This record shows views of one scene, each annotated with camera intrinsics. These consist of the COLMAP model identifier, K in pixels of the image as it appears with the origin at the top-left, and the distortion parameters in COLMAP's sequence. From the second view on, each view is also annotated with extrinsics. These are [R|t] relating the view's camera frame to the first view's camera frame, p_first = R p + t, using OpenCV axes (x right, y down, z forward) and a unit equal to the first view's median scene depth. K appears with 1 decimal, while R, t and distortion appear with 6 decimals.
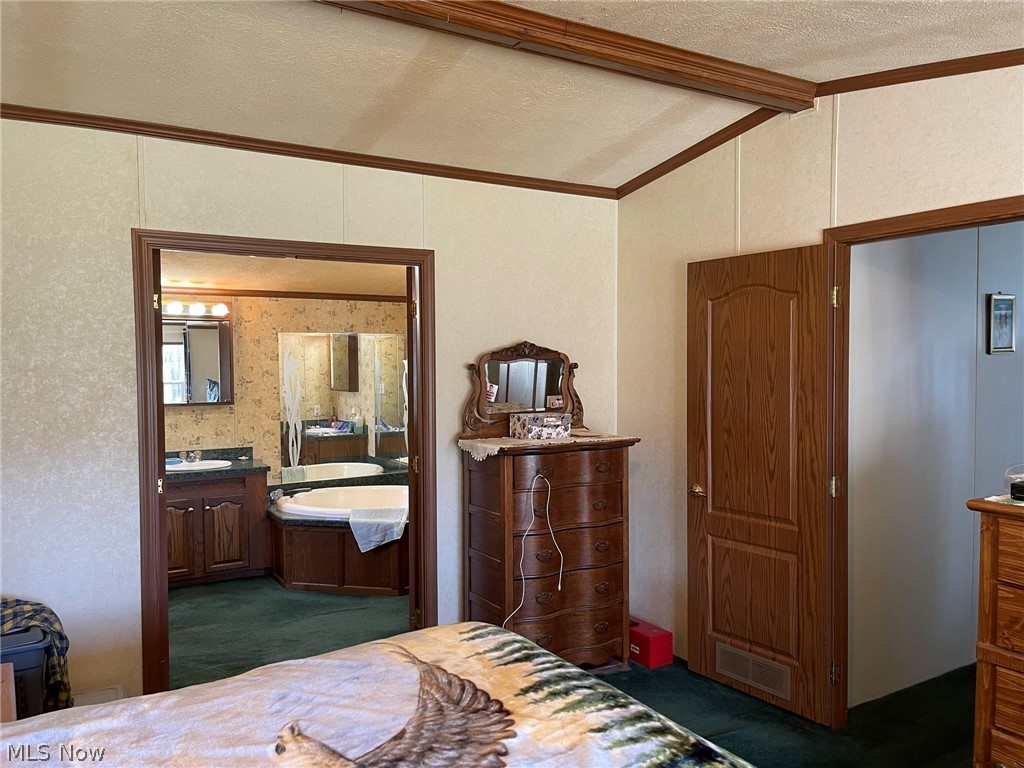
lens RADIAL K [[769.5, 0, 513.4], [0, 769.5, 386.9], [0, 0, 1]] dist [0.034043, -0.015849]
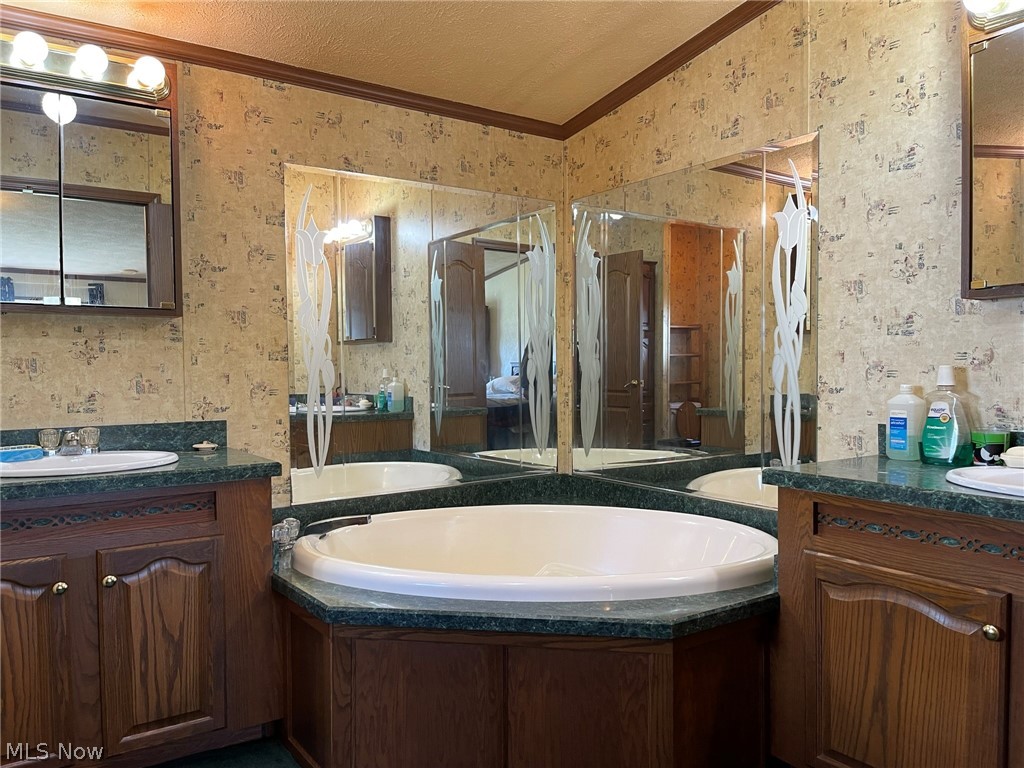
lens RADIAL K [[769.5, 0, 510.8], [0, 769.5, 381.2], [0, 0, 1]] dist [0.034043, -0.015849]
pose [[0.997315, -0.005380, 0.073038, -0.215152], [0.006588, 0.999845, -0.016309, 0.065104], [-0.072938, 0.016746, 0.997196, 0.570250]]
